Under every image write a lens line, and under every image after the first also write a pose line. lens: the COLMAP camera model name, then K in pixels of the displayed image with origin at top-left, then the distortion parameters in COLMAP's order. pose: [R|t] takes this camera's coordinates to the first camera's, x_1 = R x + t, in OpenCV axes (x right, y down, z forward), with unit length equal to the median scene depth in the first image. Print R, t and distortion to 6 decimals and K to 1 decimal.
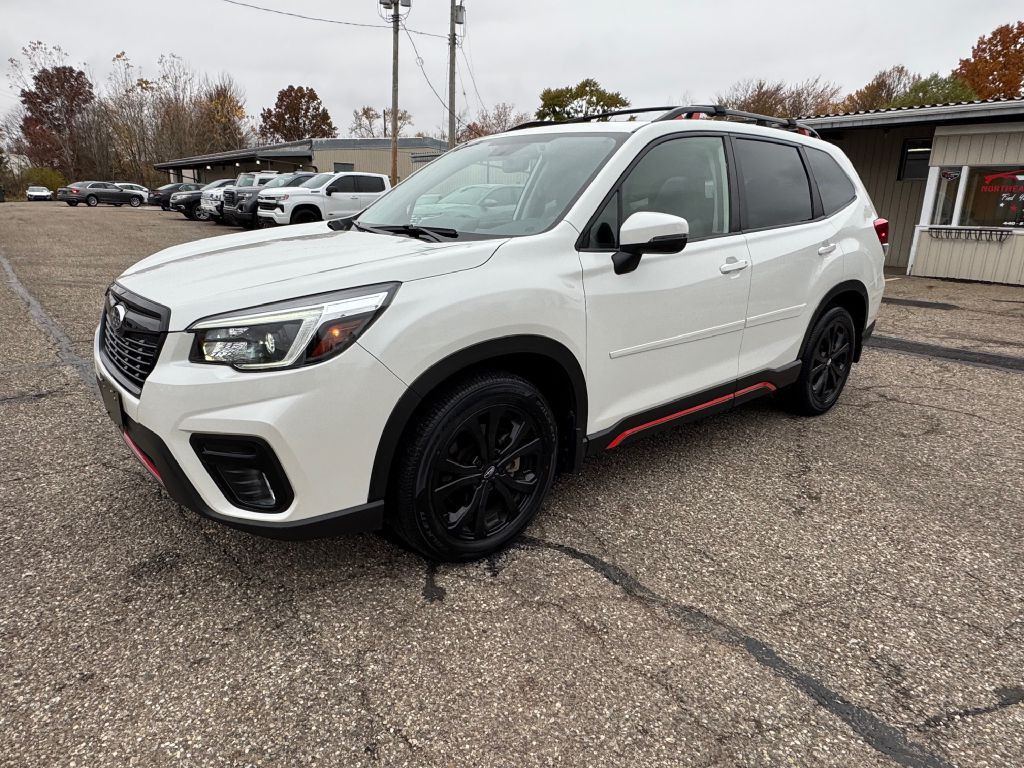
lens RADIAL K [[645.2, 0, 506.6], [0, 645.2, 386.2], [0, 0, 1]] dist [-0.002908, 0.001536]
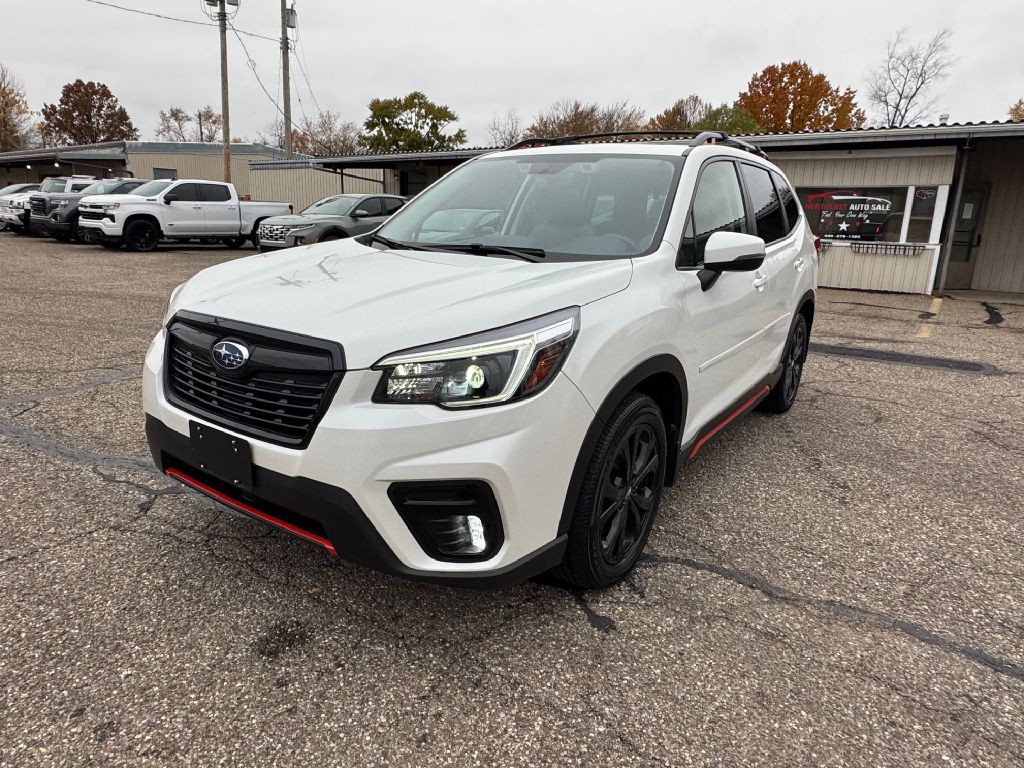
lens RADIAL K [[645.2, 0, 505.0], [0, 645.2, 382.9], [0, 0, 1]] dist [-0.002908, 0.001536]
pose [[0.967534, -0.055530, 0.246566, -0.088032], [0.060507, 0.998088, -0.012649, -0.007008], [-0.245392, 0.027158, 0.969044, 0.015465]]
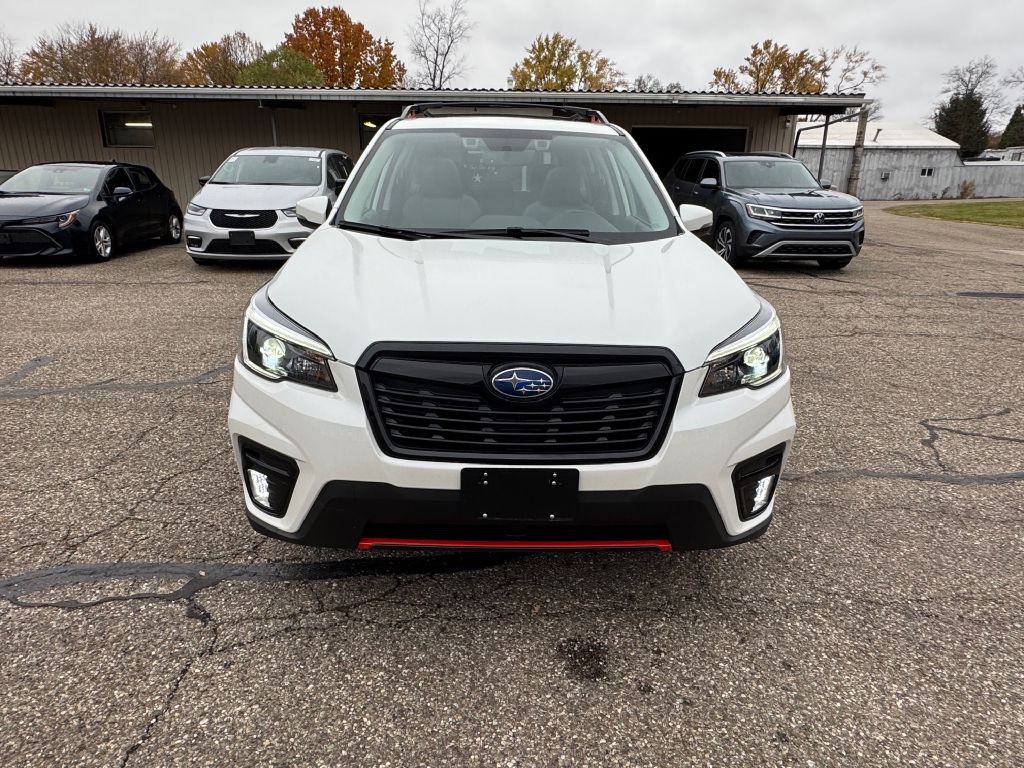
lens RADIAL K [[645.2, 0, 505.5], [0, 645.2, 386.2], [0, 0, 1]] dist [-0.002908, 0.001536]
pose [[0.627230, -0.253726, 0.736346, -0.223294], [0.211738, 0.965389, 0.152287, -0.042206], [-0.749500, 0.060393, 0.659244, 0.098105]]
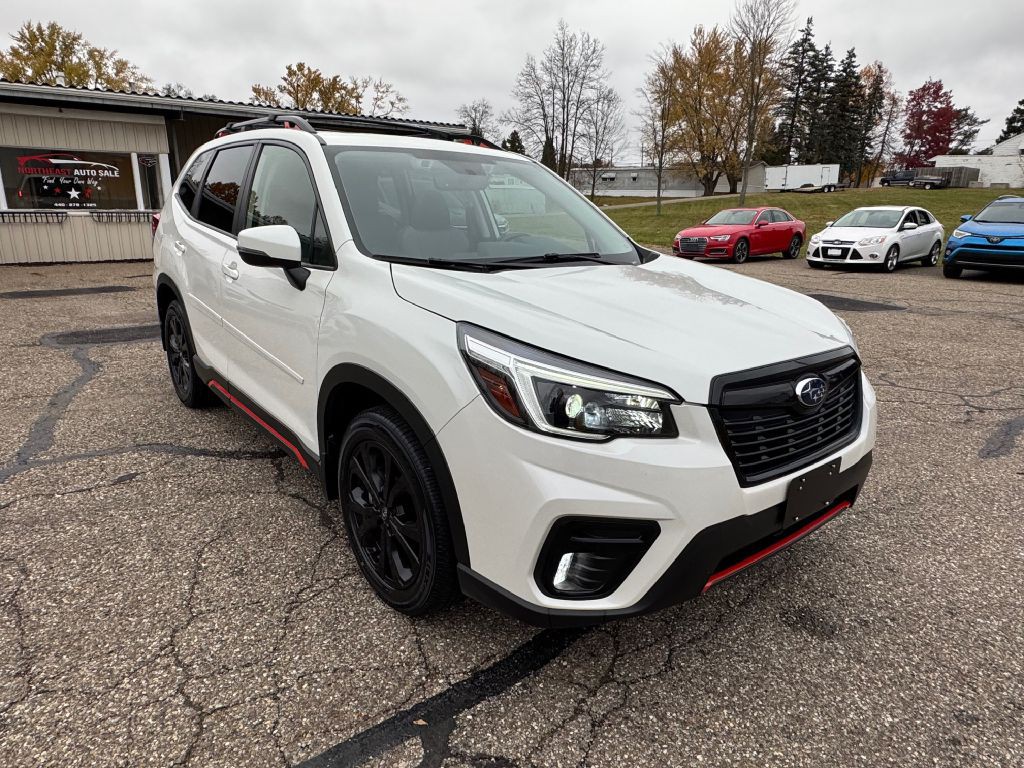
lens RADIAL K [[645.2, 0, 509.0], [0, 645.2, 385.6], [0, 0, 1]] dist [-0.002908, 0.001536]
pose [[0.025555, -0.295512, 0.954997, -0.270002], [0.251839, 0.926401, 0.279924, -0.085696], [-0.967432, 0.233352, 0.098095, 0.246909]]
